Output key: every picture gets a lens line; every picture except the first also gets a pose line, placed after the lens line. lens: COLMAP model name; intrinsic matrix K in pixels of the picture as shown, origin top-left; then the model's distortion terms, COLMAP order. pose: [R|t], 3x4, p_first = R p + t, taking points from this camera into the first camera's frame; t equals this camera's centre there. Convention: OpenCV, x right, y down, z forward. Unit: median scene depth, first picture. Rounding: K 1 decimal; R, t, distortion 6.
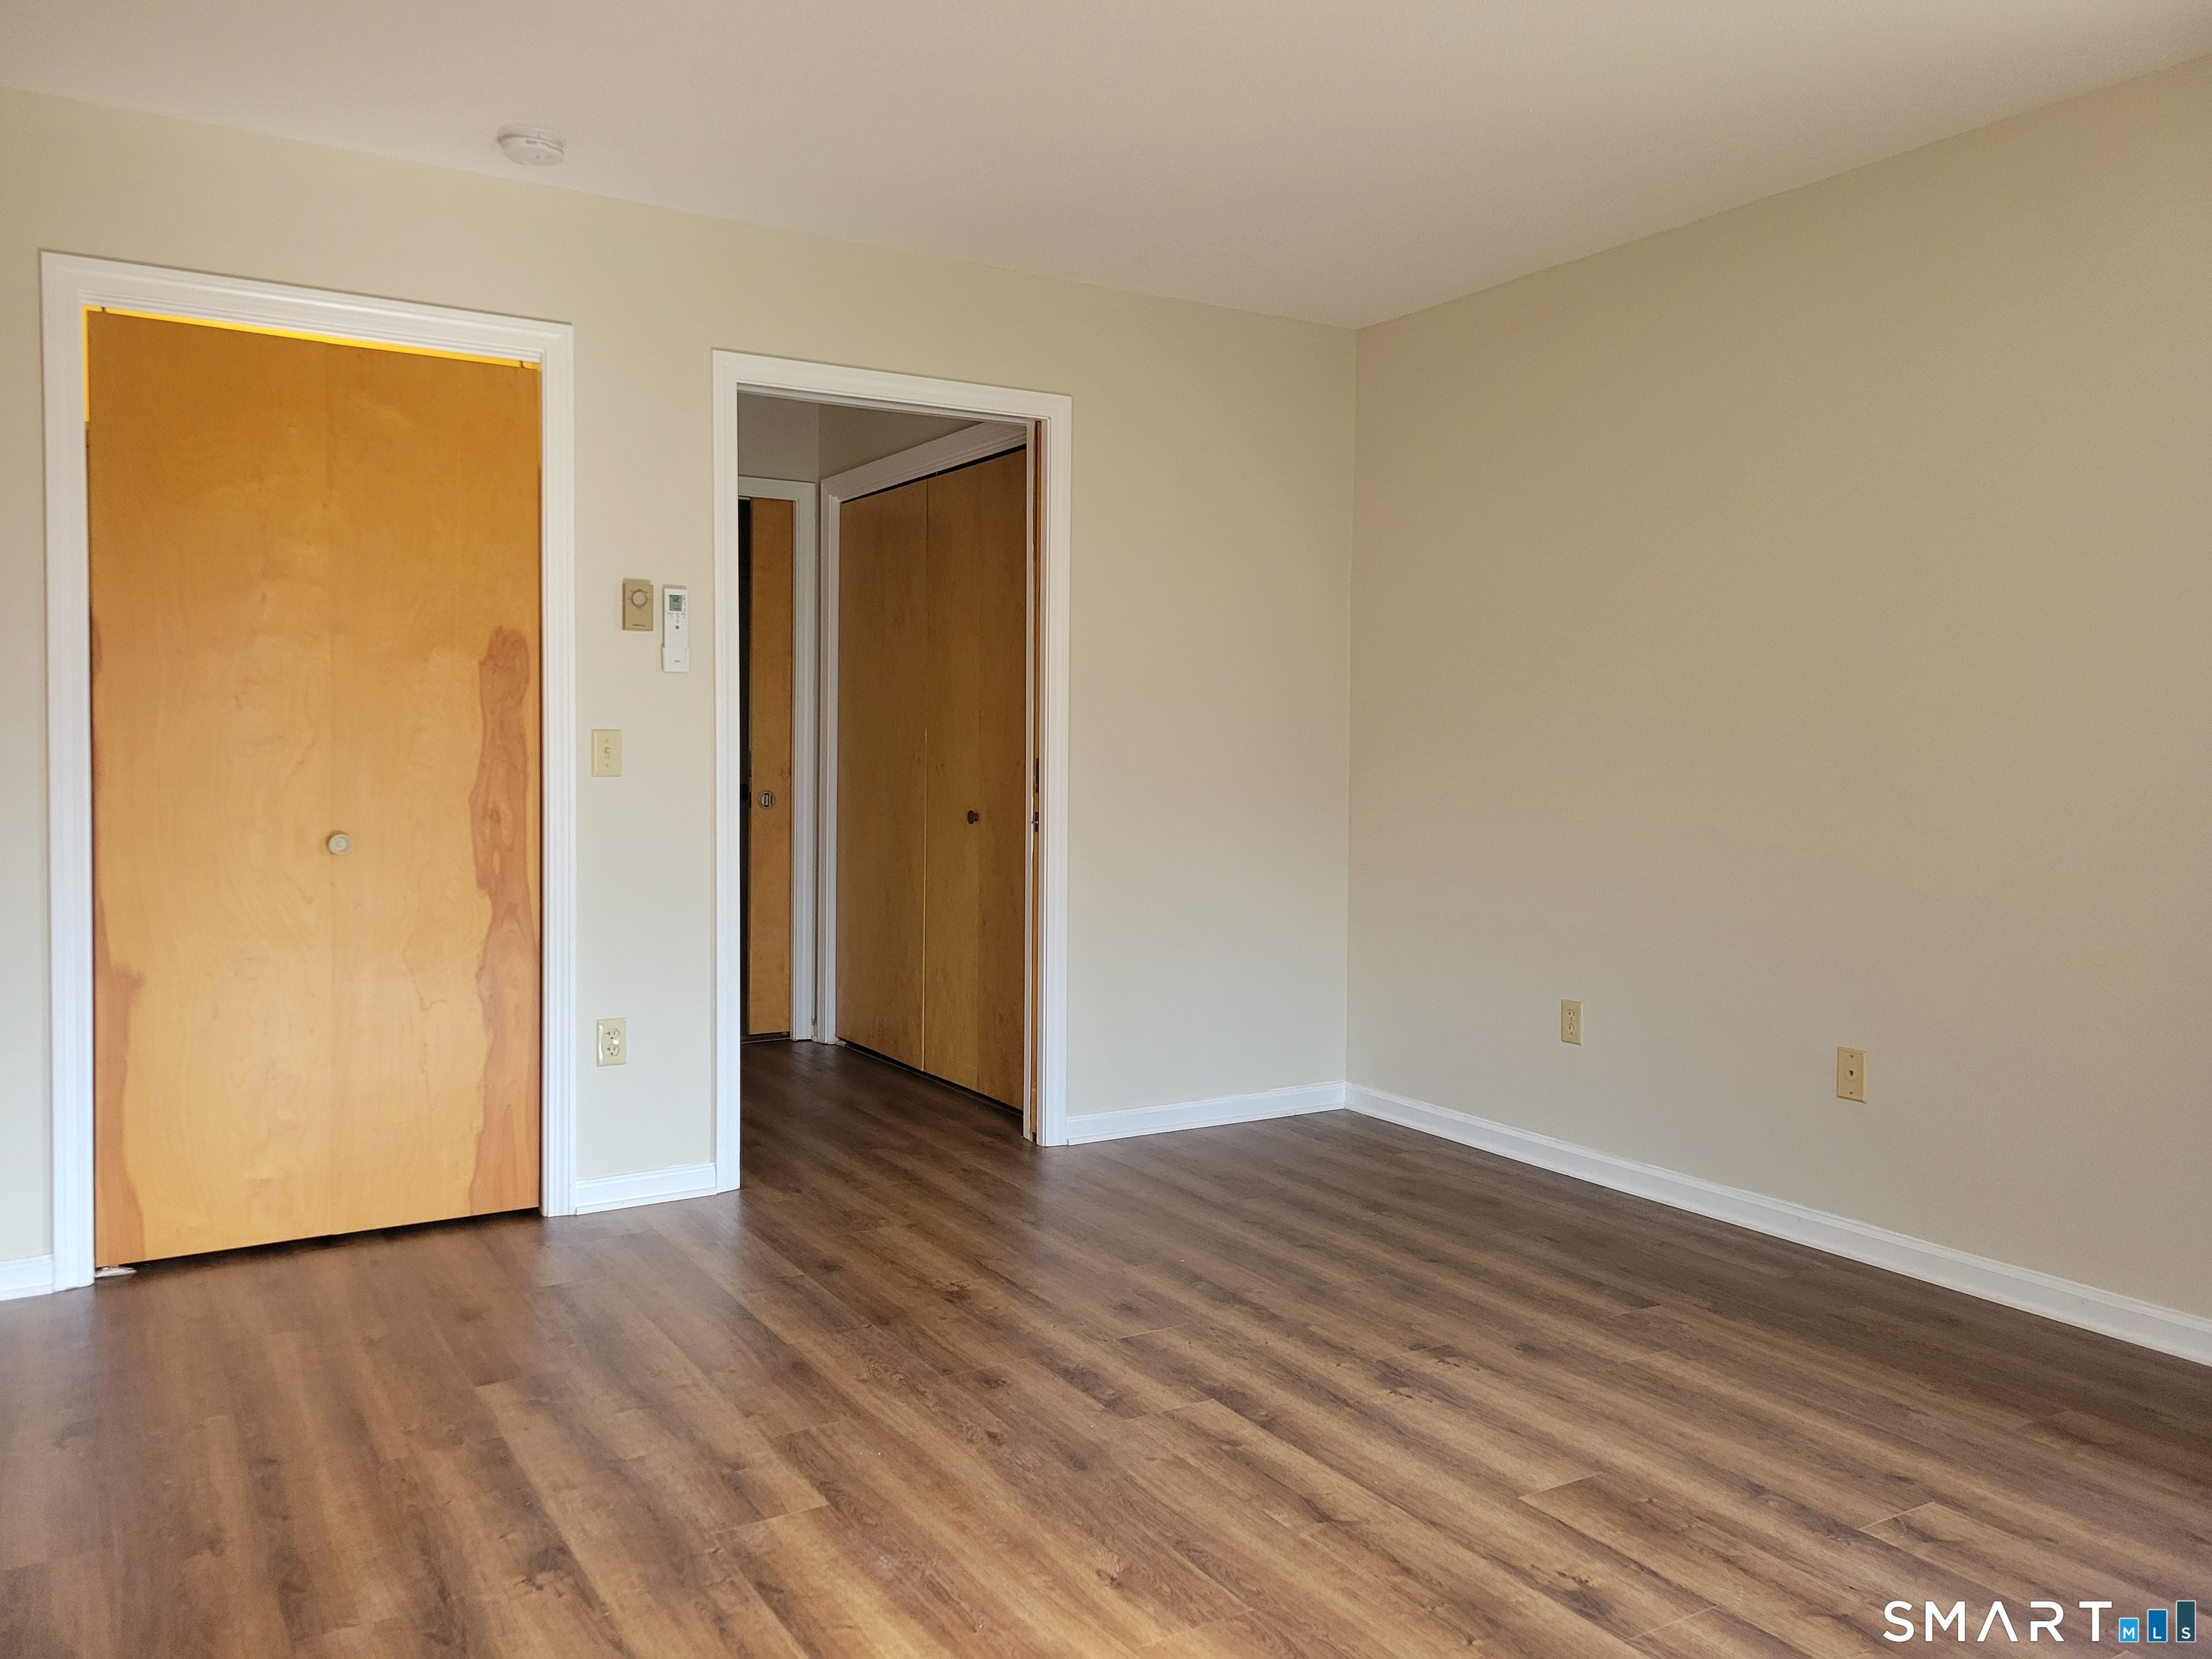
lens RADIAL K [[1655.2, 0, 1041.5], [0, 1655.2, 829.1], [0, 0, 1]] dist [0.043479, -0.009485]
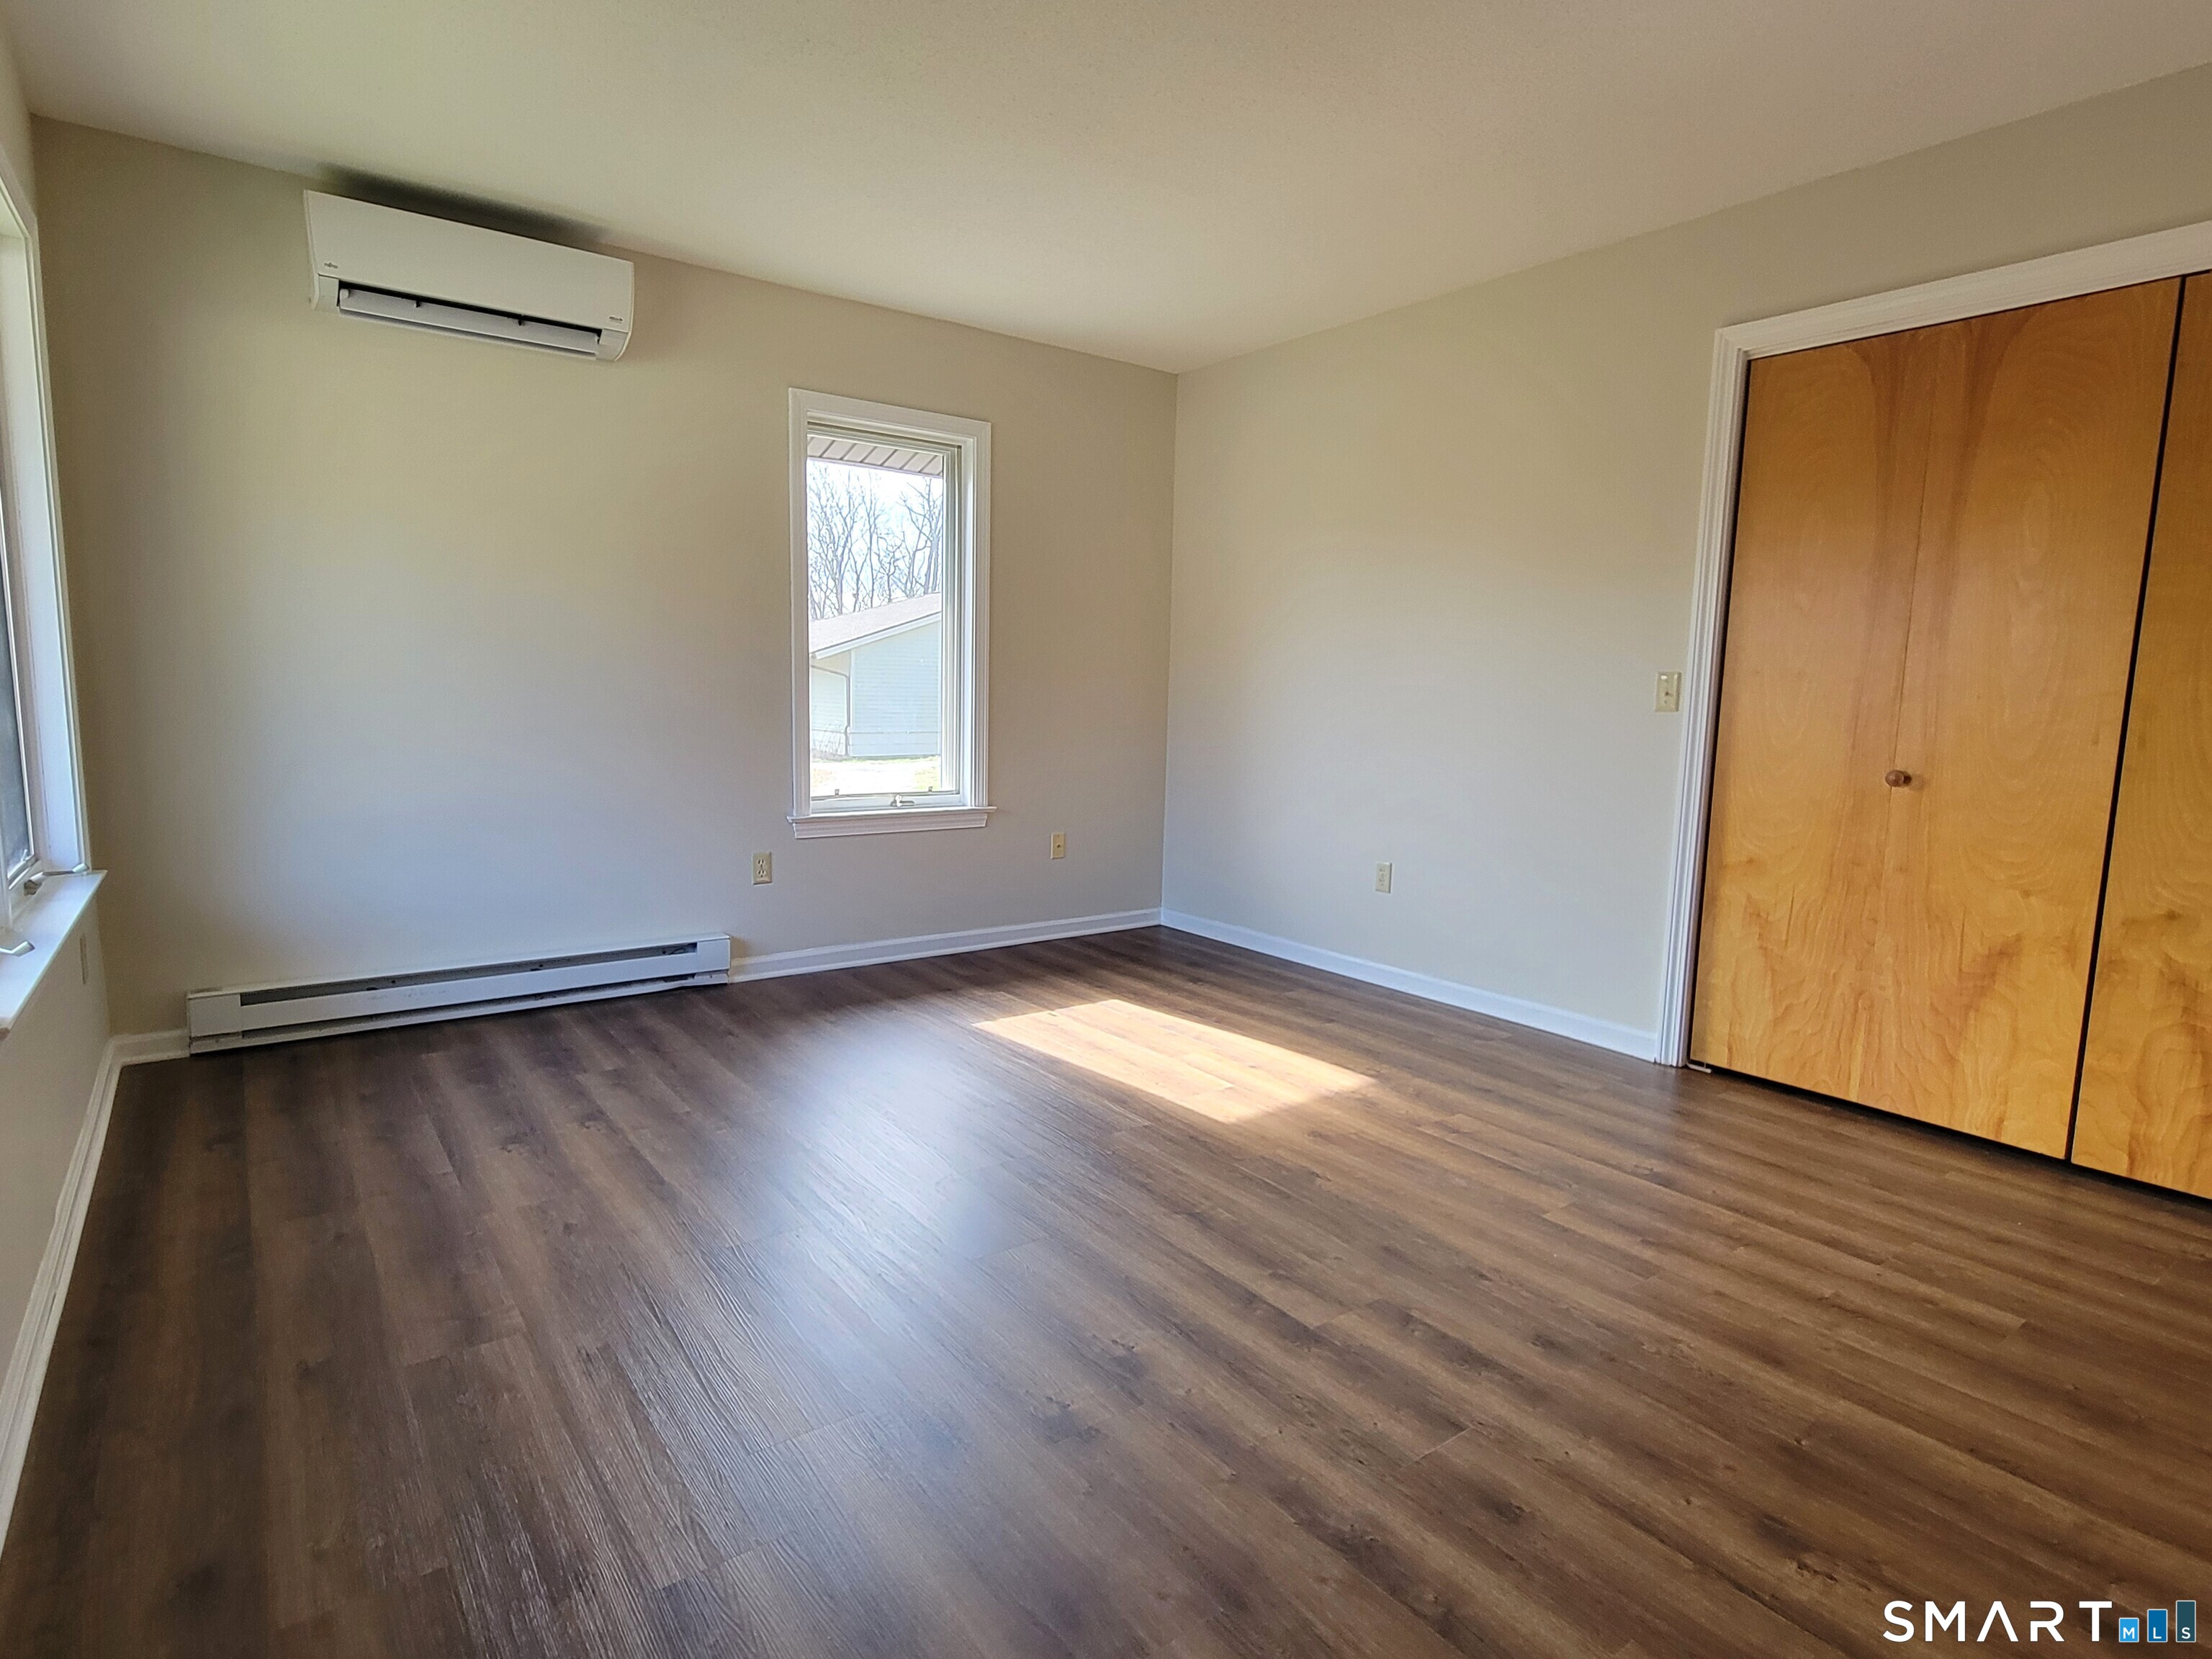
lens RADIAL K [[1163.5, 0, 1103.8], [0, 1163.5, 834.0], [0, 0, 1]] dist [-0.001195, 0.000654]
pose [[-0.992334, -0.012343, -0.122967, 0.319943], [-0.034593, 0.982967, 0.180496, -0.066593], [0.118645, 0.183366, -0.975859, 1.635290]]
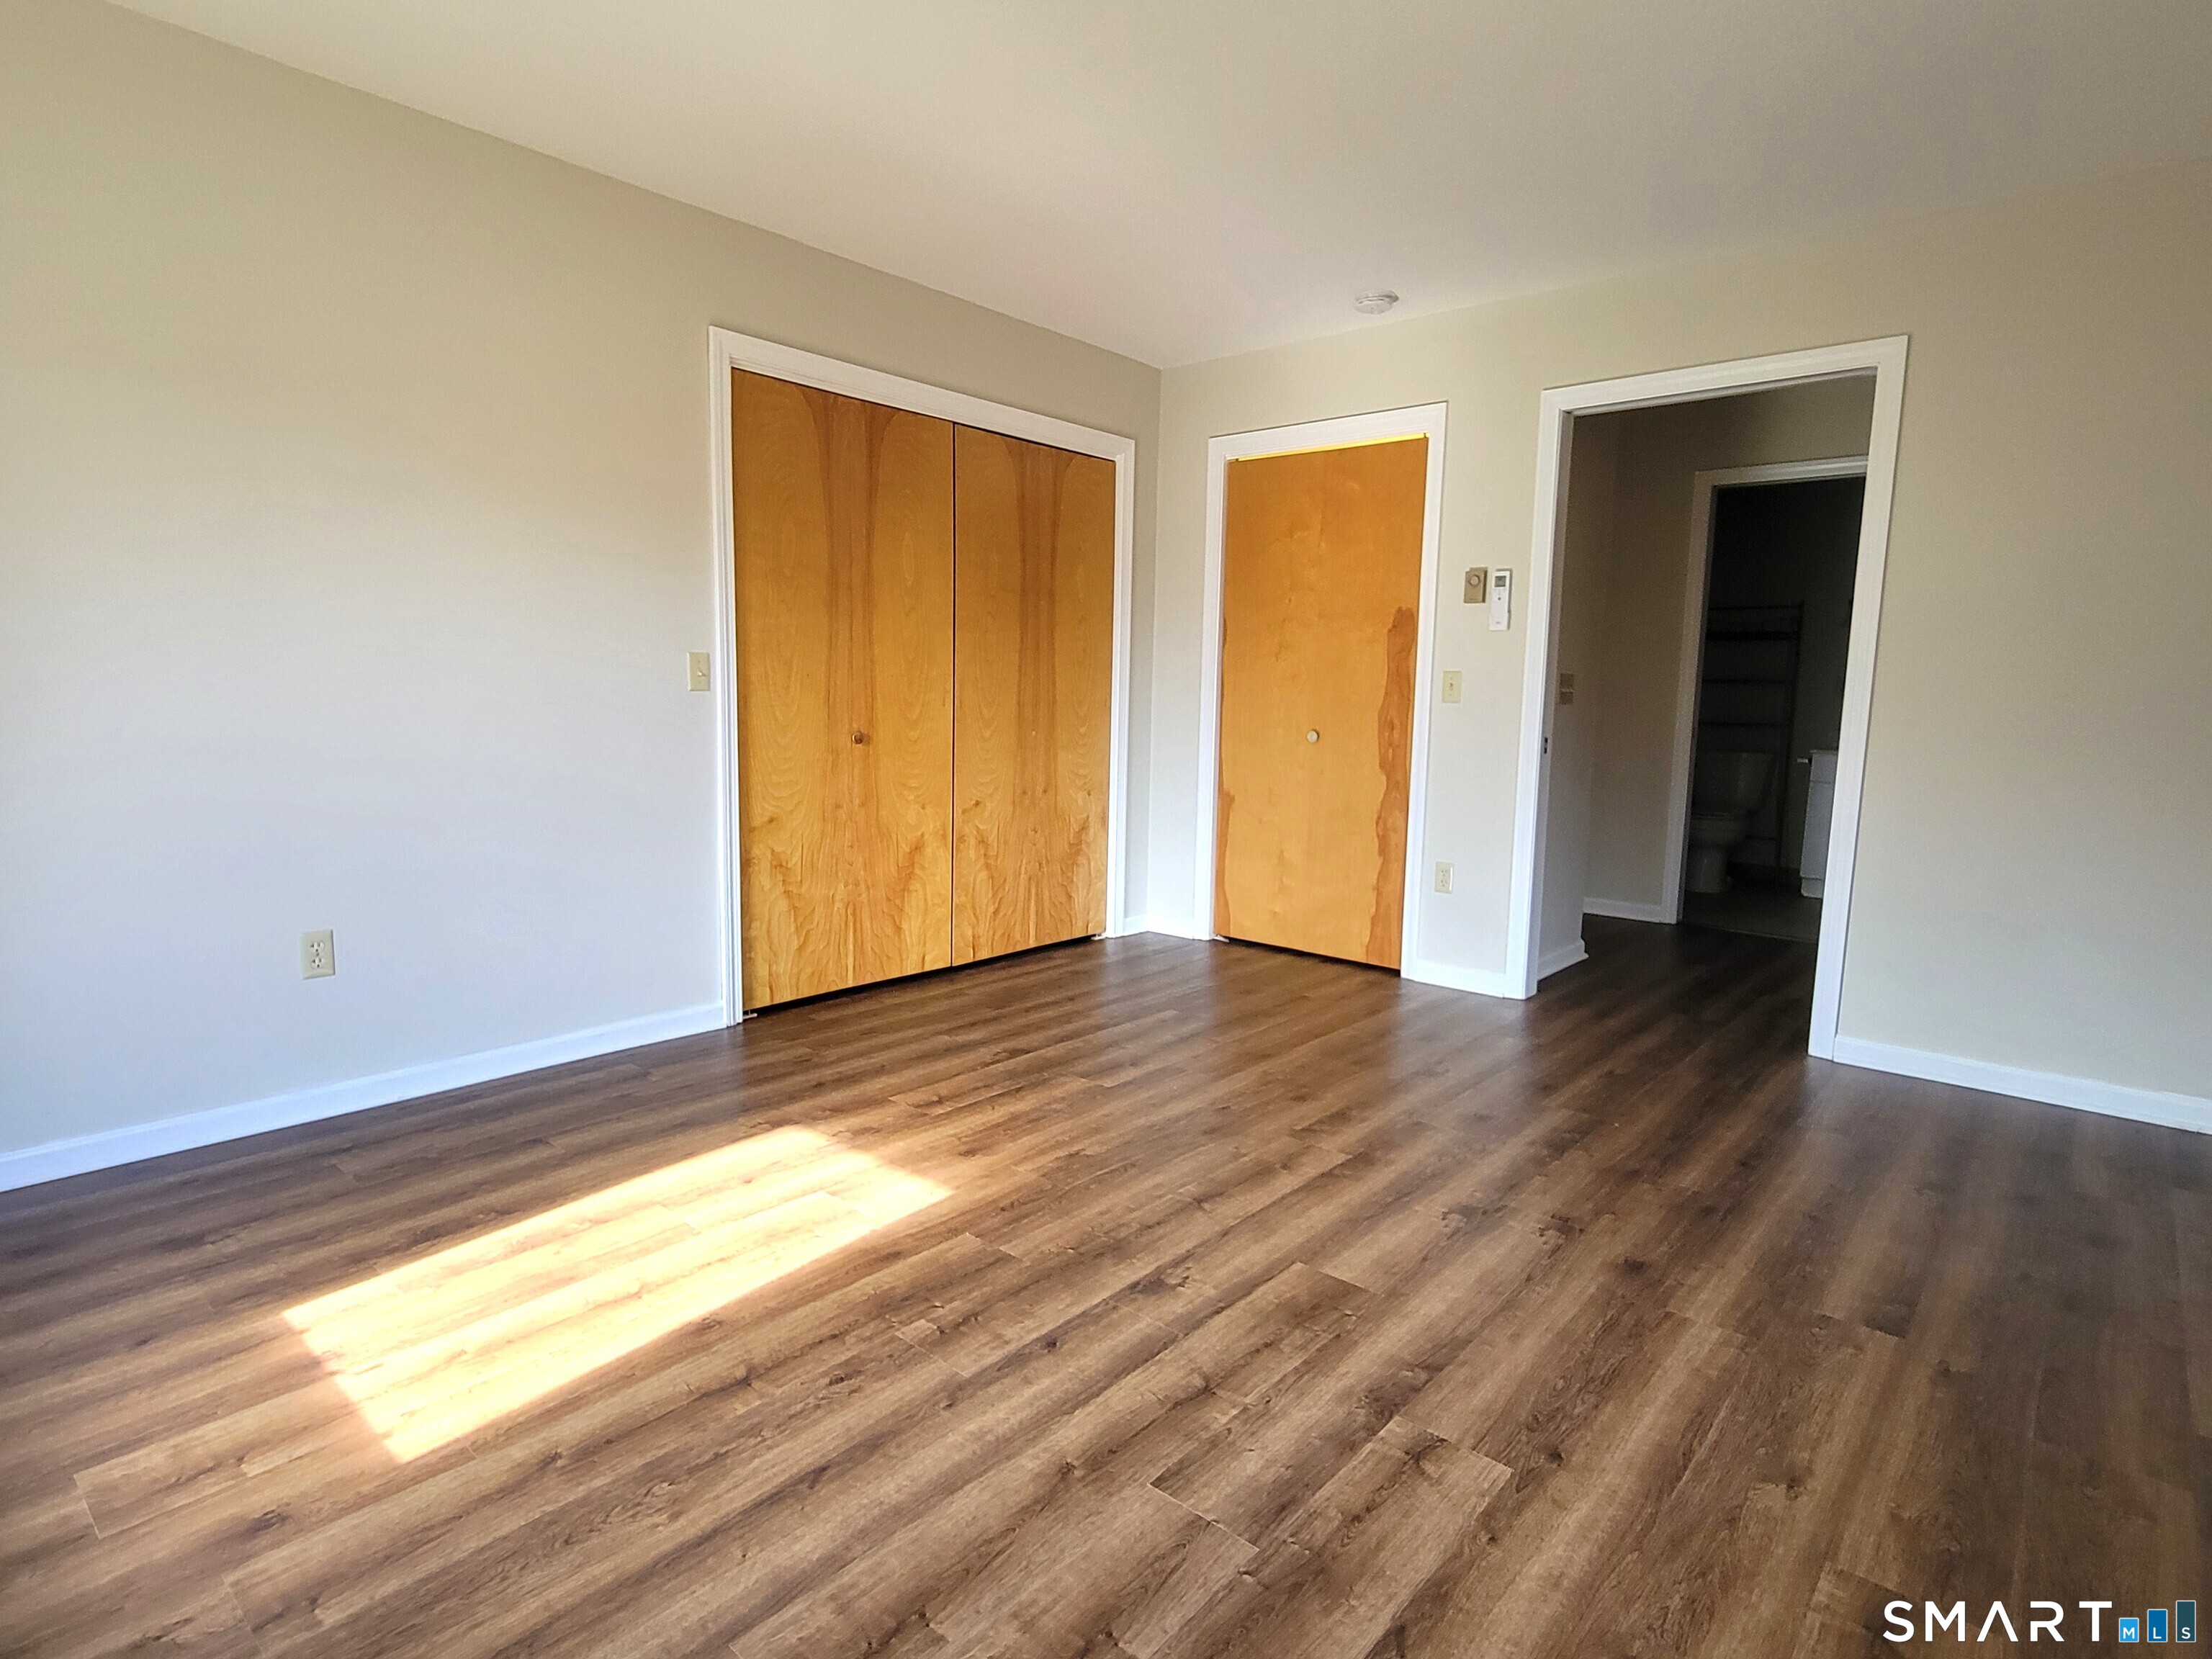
lens RADIAL K [[1163.5, 0, 1103.8], [0, 1163.5, 834.0], [0, 0, 1]] dist [-0.001195, 0.000654]
pose [[0.320032, 0.119222, -0.939875, 0.910658], [-0.068239, 0.992375, 0.102646, 0.000417], [0.944946, 0.031286, 0.325727, 0.504922]]
